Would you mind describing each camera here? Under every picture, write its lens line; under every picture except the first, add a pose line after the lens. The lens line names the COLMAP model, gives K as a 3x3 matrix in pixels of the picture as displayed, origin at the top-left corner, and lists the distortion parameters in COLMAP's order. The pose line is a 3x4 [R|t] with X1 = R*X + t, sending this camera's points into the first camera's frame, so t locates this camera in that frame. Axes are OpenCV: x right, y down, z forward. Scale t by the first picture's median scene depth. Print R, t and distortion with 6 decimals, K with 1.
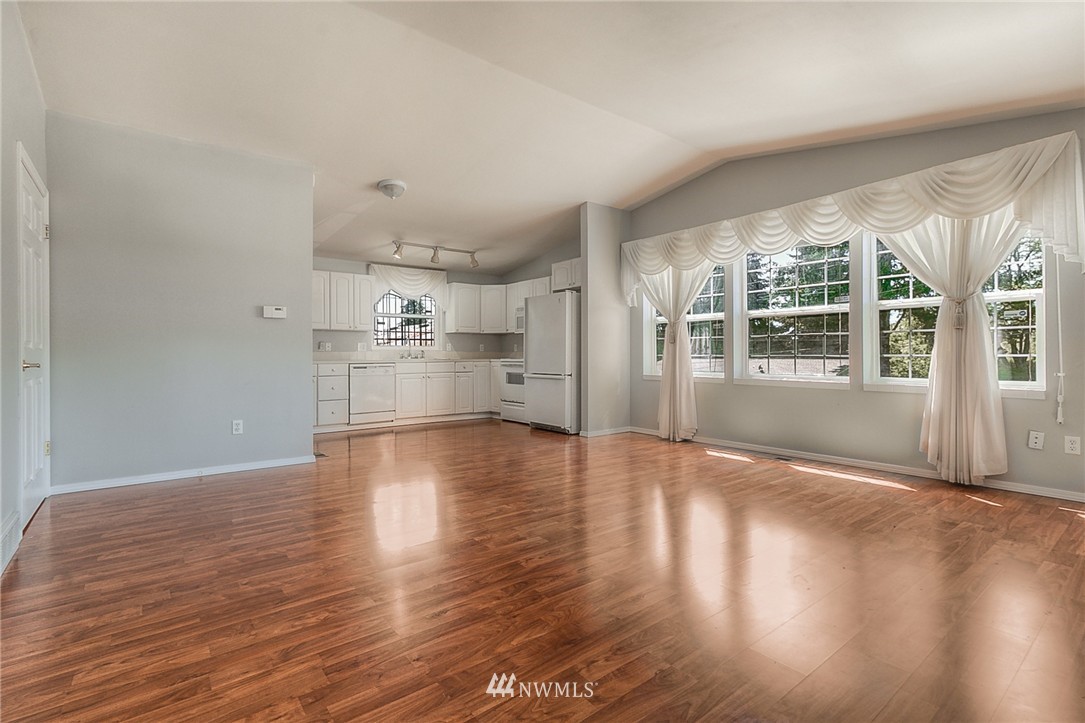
lens RADIAL K [[504.3, 0, 540.5], [0, 504.3, 361.8], [0, 0, 1]] dist [-0.002522, 0.000831]
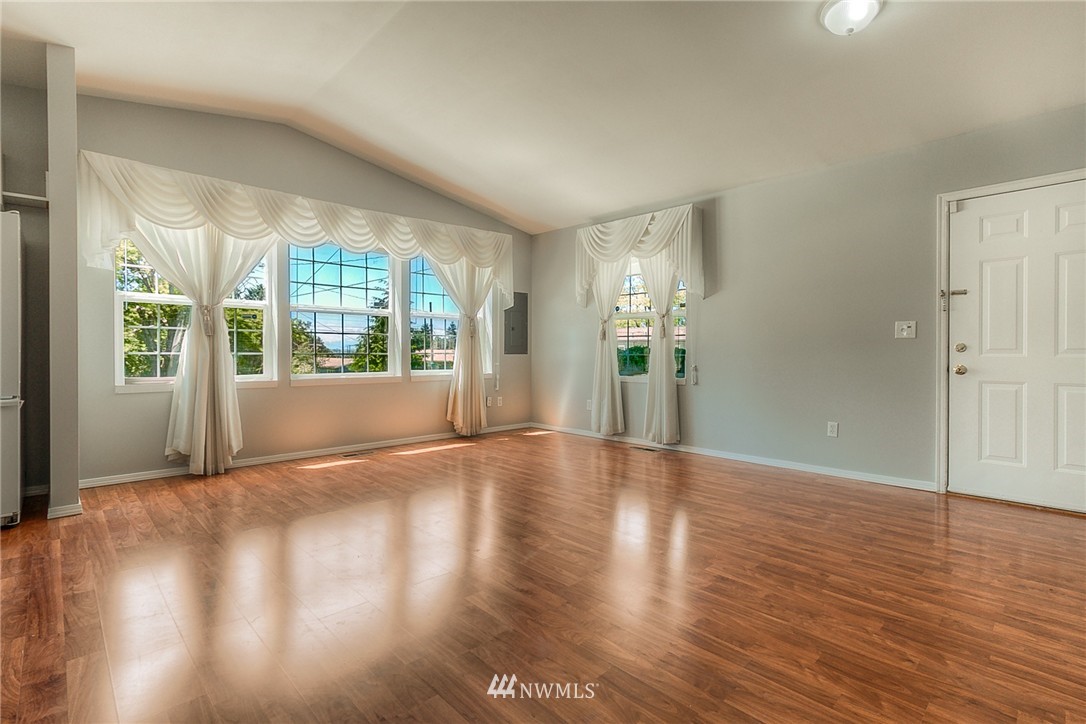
lens RADIAL K [[504.8, 0, 544.7], [0, 504.8, 358.7], [0, 0, 1]] dist [-0.002522, 0.000831]
pose [[-0.104844, -0.011746, 0.994419, -1.239494], [0.011774, 0.999846, 0.013051, -0.023464], [-0.994419, 0.013077, -0.104689, 1.574640]]
